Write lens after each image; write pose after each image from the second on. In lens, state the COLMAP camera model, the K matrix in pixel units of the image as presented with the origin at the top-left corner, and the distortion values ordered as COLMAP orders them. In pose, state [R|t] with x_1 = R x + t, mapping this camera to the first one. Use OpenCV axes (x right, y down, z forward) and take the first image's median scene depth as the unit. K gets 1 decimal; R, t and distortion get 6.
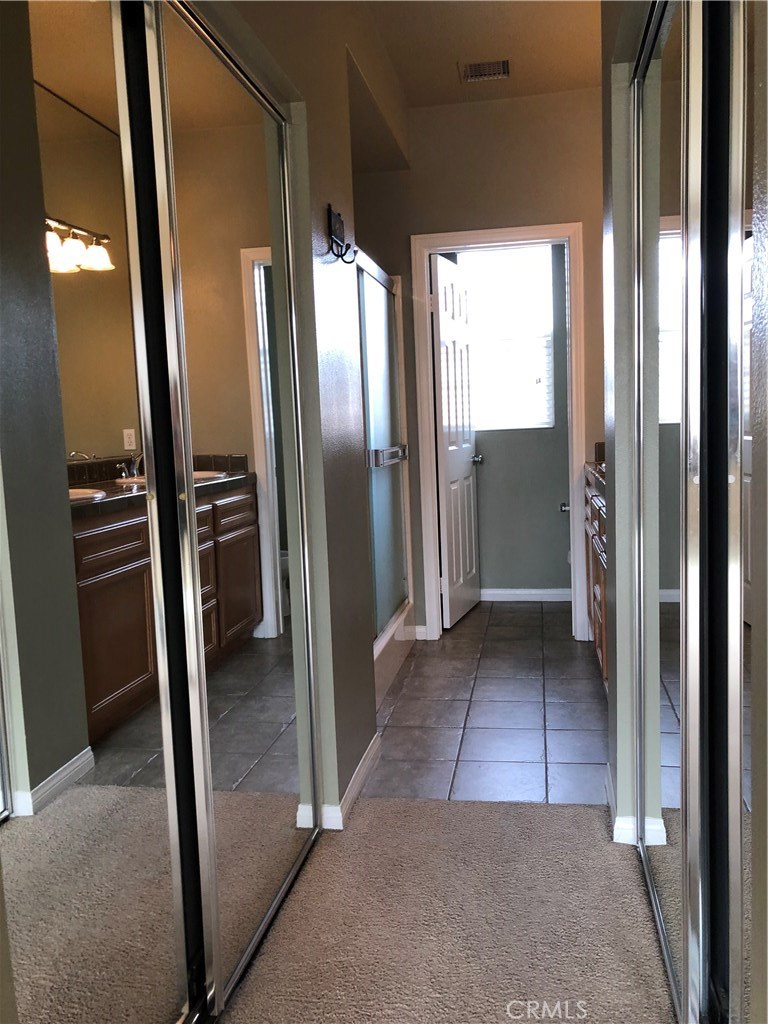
lens RADIAL K [[832.5, 0, 384.0], [0, 832.5, 512.0], [0, 0, 1]] dist [0.056388, -0.051317]
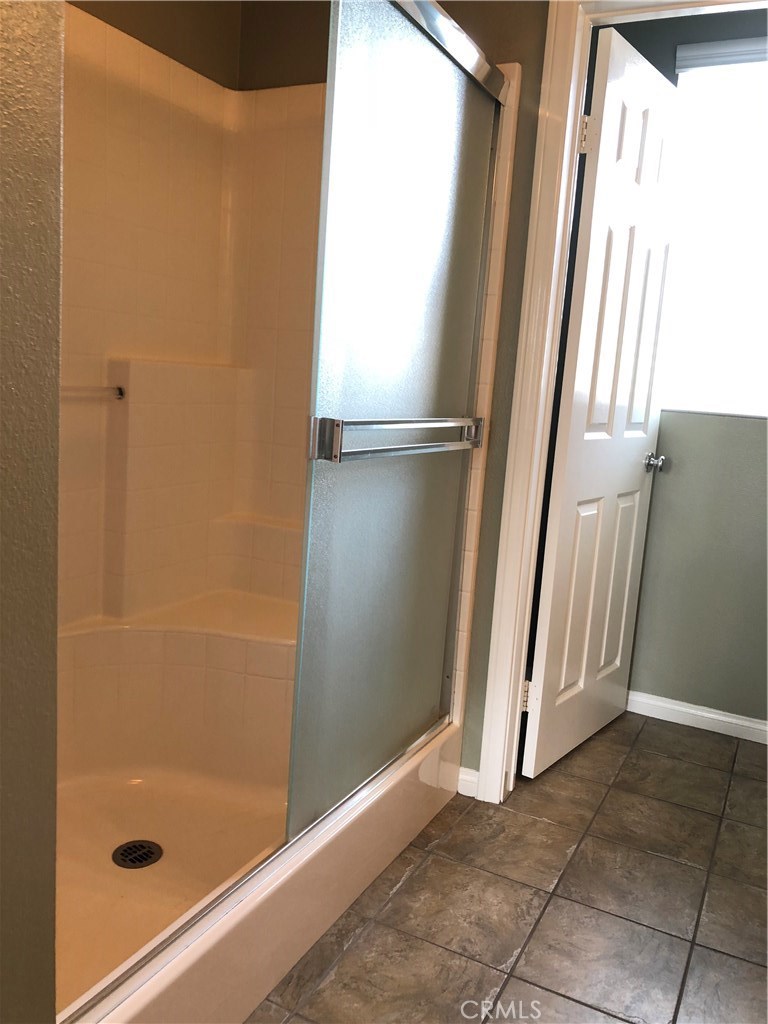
lens RADIAL K [[832.5, 0, 384.0], [0, 832.5, 512.0], [0, 0, 1]] dist [0.056388, -0.051317]
pose [[0.949259, 0.152673, -0.274951, 0.109452], [-0.138780, 0.987888, 0.069412, -0.049384], [0.282218, -0.027732, 0.958949, 0.475043]]
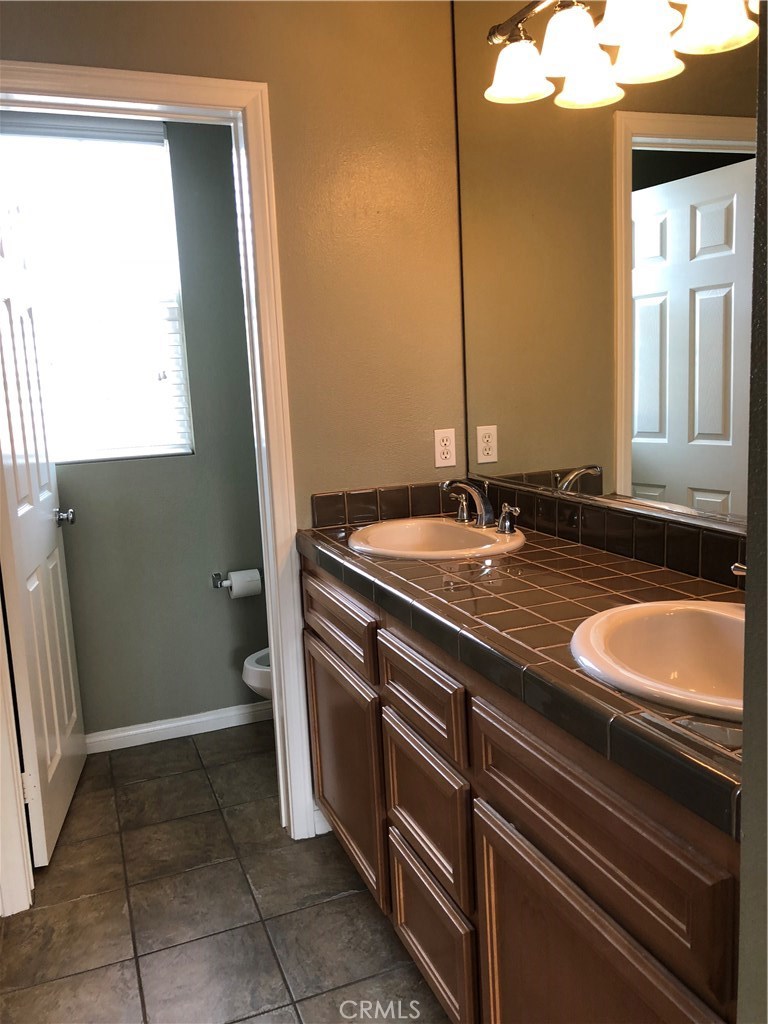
lens RADIAL K [[832.5, 0, 384.0], [0, 832.5, 512.0], [0, 0, 1]] dist [0.056388, -0.051317]
pose [[0.851969, -0.079509, 0.517520, 0.003785], [0.063970, 0.996805, 0.047833, -0.087895], [-0.519670, -0.007647, 0.854333, 0.454263]]
